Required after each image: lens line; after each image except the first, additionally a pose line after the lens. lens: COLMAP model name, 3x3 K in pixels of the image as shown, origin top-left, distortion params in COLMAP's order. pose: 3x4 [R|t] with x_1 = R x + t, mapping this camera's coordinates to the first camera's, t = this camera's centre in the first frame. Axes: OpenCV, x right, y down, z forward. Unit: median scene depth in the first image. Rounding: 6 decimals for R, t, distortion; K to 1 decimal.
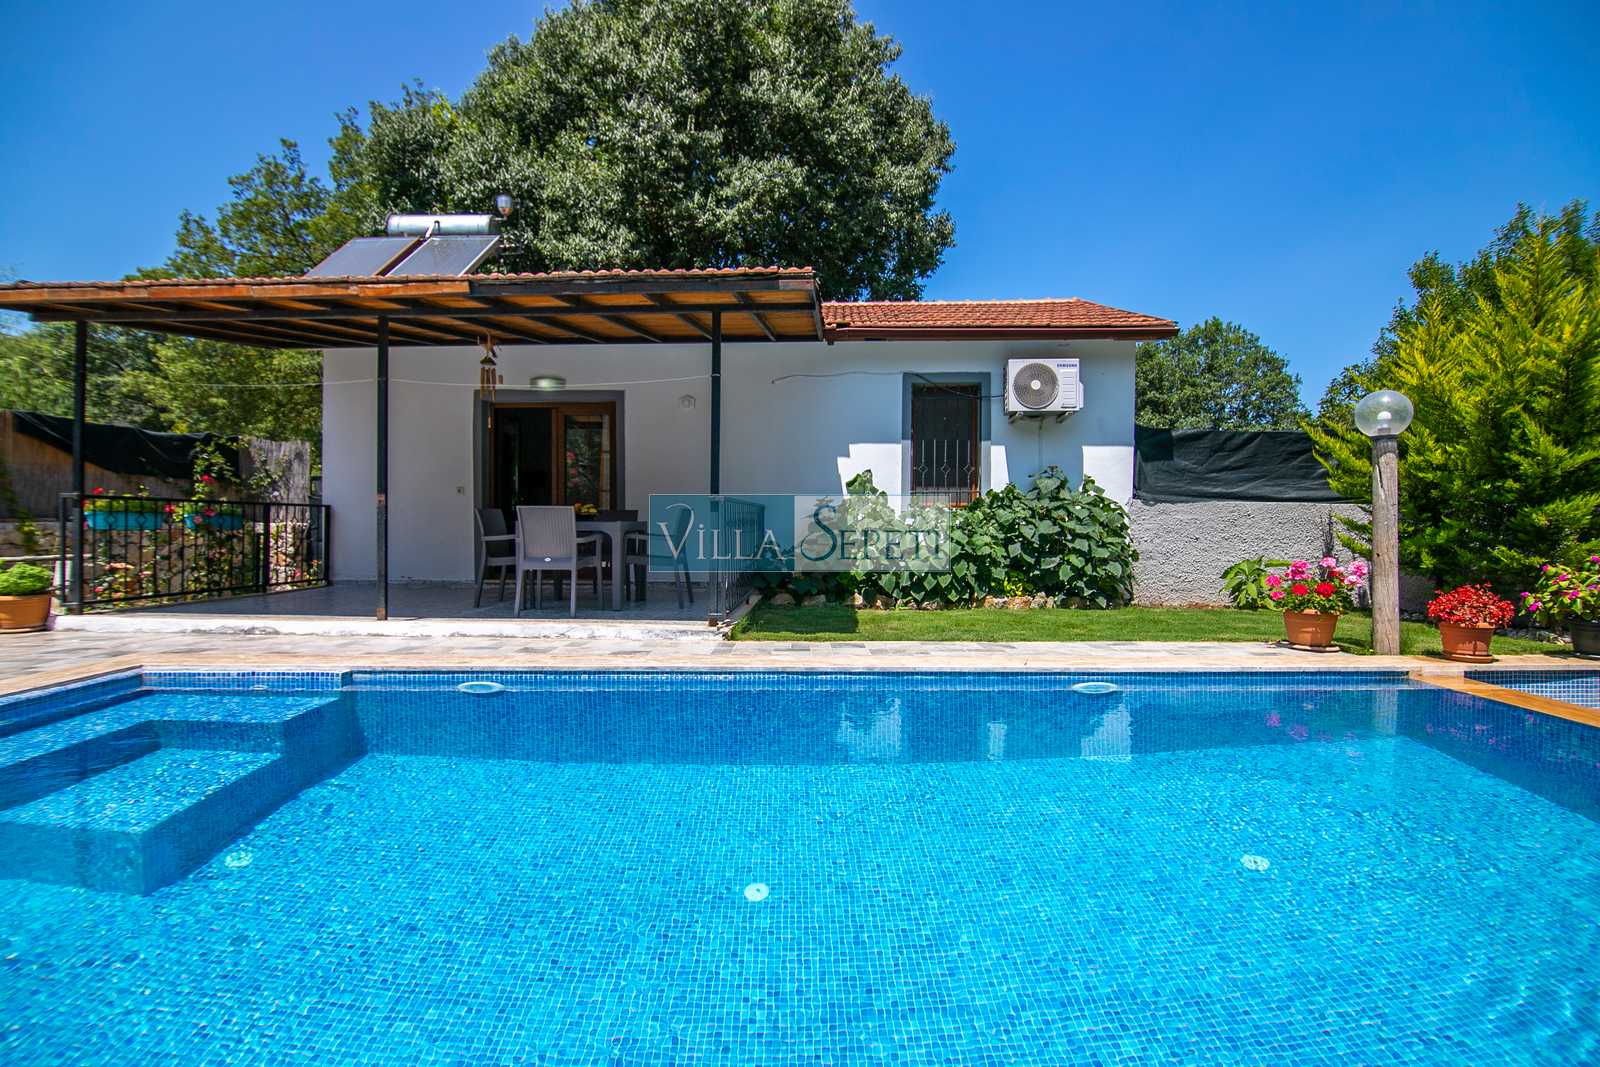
lens RADIAL K [[714.5, 0, 799.9], [0, 714.5, 528.4], [0, 0, 1]] dist [-0.009365, -0.006186]
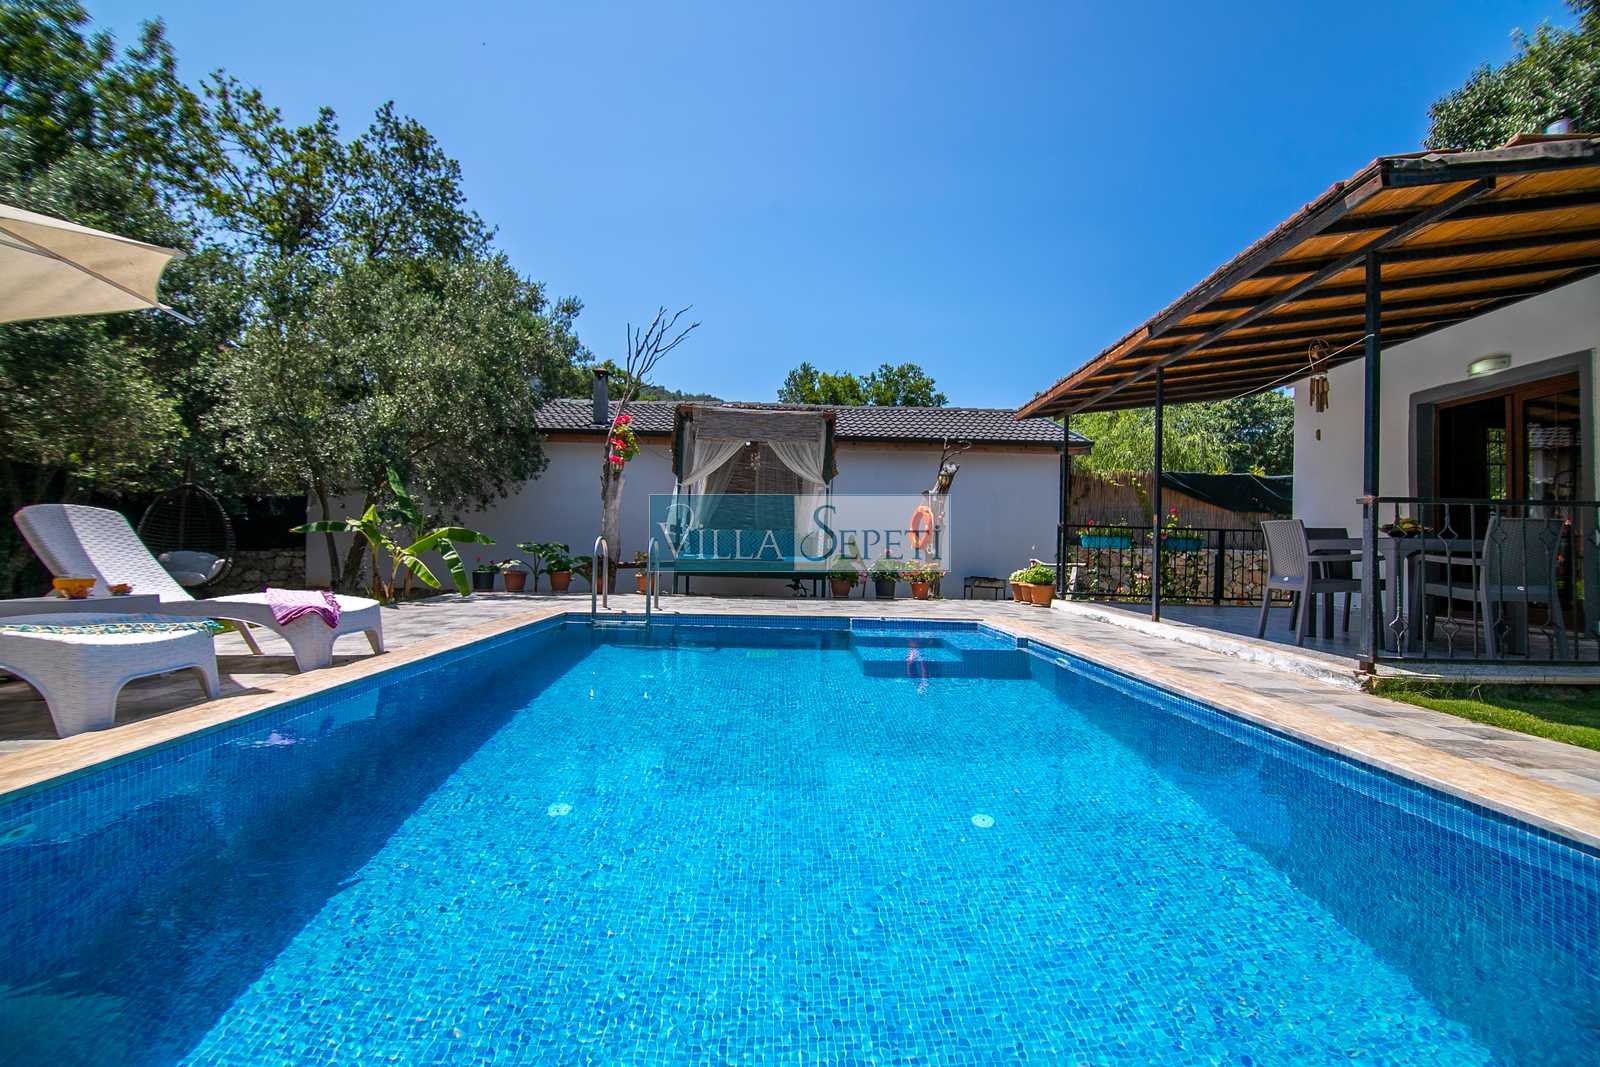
lens RADIAL K [[714.5, 0, 802.3], [0, 714.5, 529.3], [0, 0, 1]] dist [-0.009365, -0.006186]
pose [[0.019973, -0.026617, -0.999446, 0.403302], [-0.032157, 0.999111, -0.027251, 0.018211], [0.999283, 0.032684, 0.019100, 0.262331]]
